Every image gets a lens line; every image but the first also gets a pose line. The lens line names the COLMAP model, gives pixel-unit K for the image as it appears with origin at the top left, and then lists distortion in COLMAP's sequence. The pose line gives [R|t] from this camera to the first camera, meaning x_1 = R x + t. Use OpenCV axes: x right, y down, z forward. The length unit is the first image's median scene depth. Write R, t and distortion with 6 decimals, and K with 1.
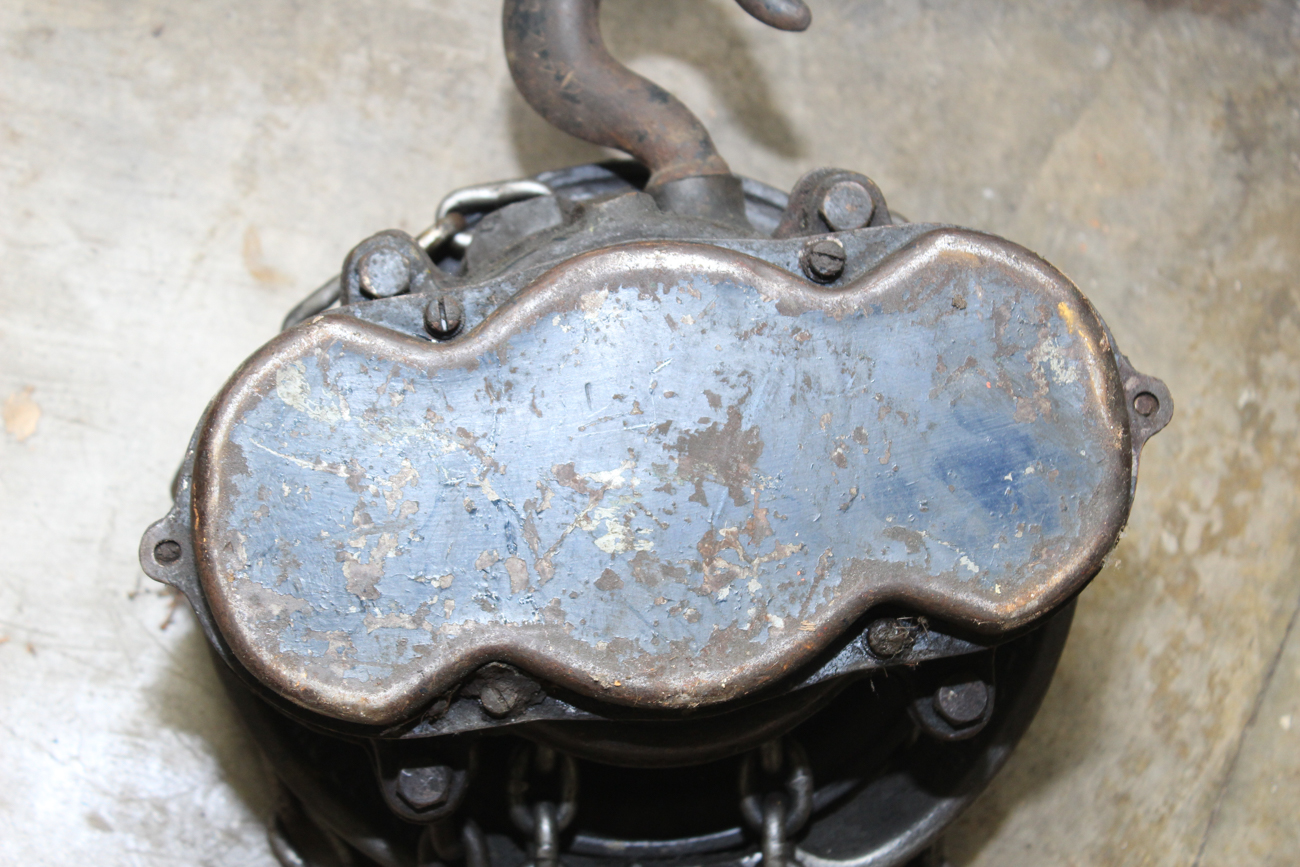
lens RADIAL K [[2751.4, 0, 698.7], [0, 2751.4, 433.0], [0, 0, 1]] dist [0.038021, -0.061780]
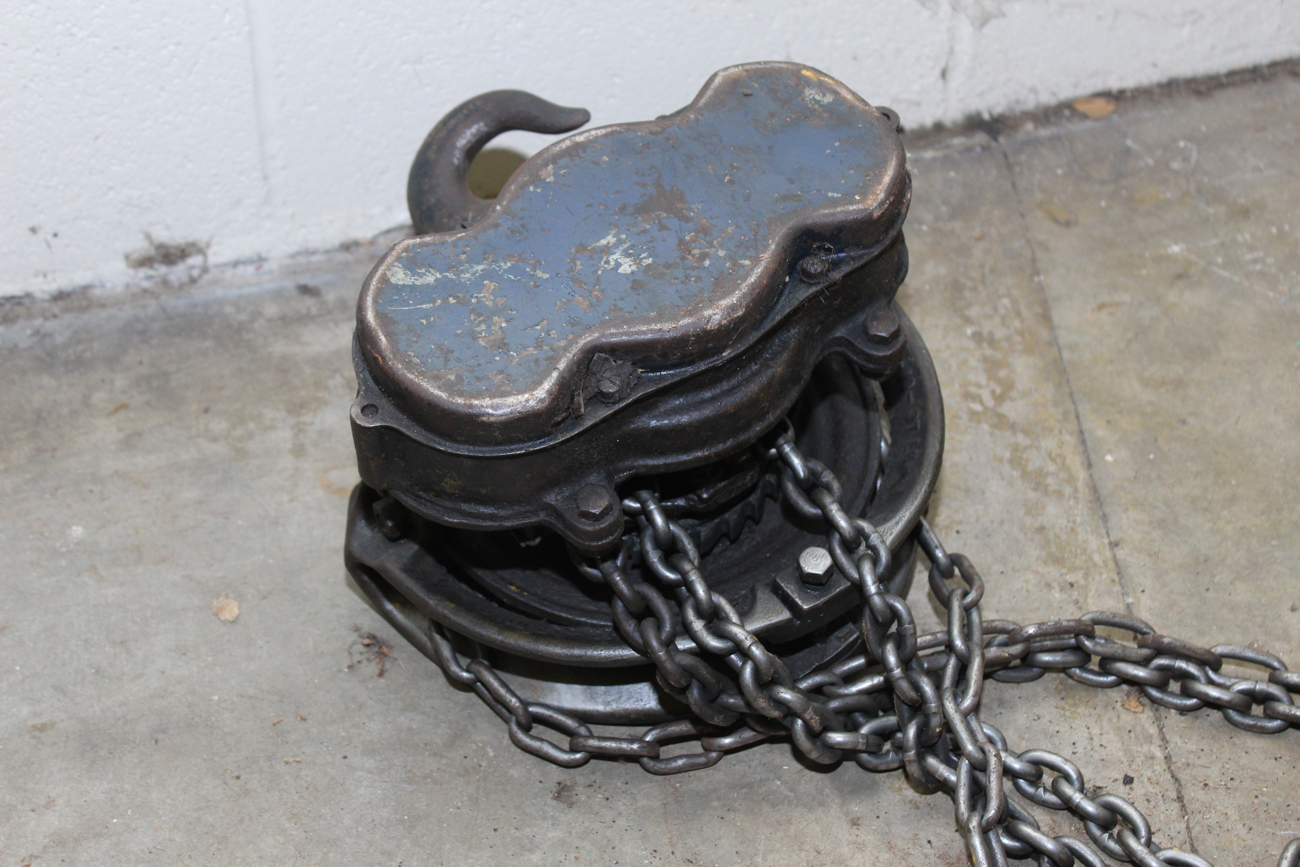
lens RADIAL K [[2319.7, 0, 687.2], [0, 2319.7, 432.9], [0, 0, 1]] dist [0.032415, 0.009030]
pose [[0.876079, -0.419086, 0.238437, -0.313095], [0.481910, 0.744930, -0.461348, 0.646200], [0.015726, 0.519082, 0.854580, -0.061618]]
